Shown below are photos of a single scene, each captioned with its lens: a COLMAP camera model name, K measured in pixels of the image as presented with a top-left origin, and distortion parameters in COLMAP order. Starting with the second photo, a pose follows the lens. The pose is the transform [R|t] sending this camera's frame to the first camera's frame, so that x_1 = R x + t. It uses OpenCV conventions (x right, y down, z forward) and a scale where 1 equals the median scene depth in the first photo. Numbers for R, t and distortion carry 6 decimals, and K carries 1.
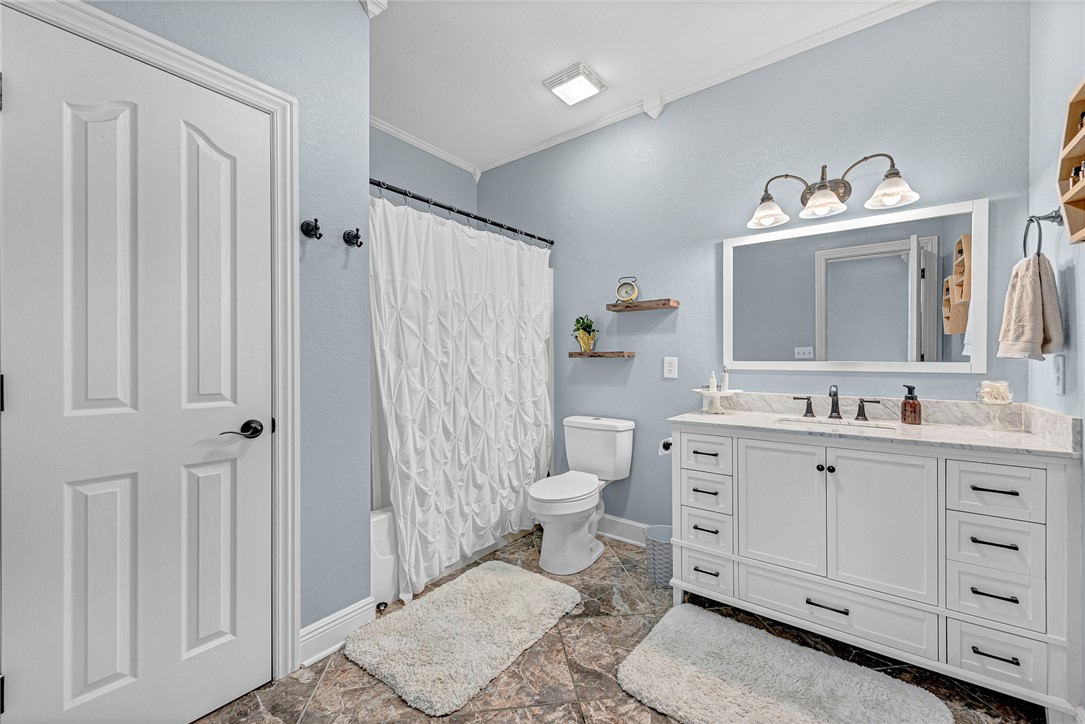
lens RADIAL K [[433.0, 0, 541.3], [0, 433.0, 361.9], [0, 0, 1]] dist [0.014611, -0.003418]
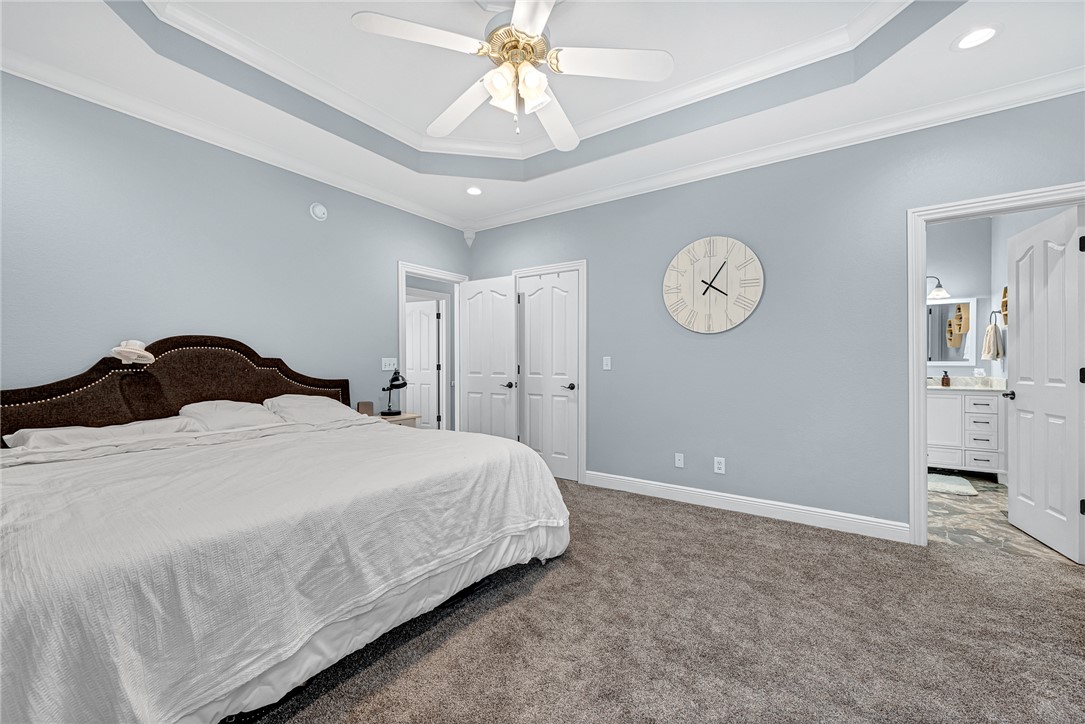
lens RADIAL K [[433.0, 0, 544.4], [0, 433.0, 363.5], [0, 0, 1]] dist [0.014611, -0.003418]
pose [[0.998383, -0.002947, 0.056769, -1.761365], [0.002902, 0.999995, 0.000873, 0.004059], [-0.056771, -0.000707, 0.998387, -1.511935]]
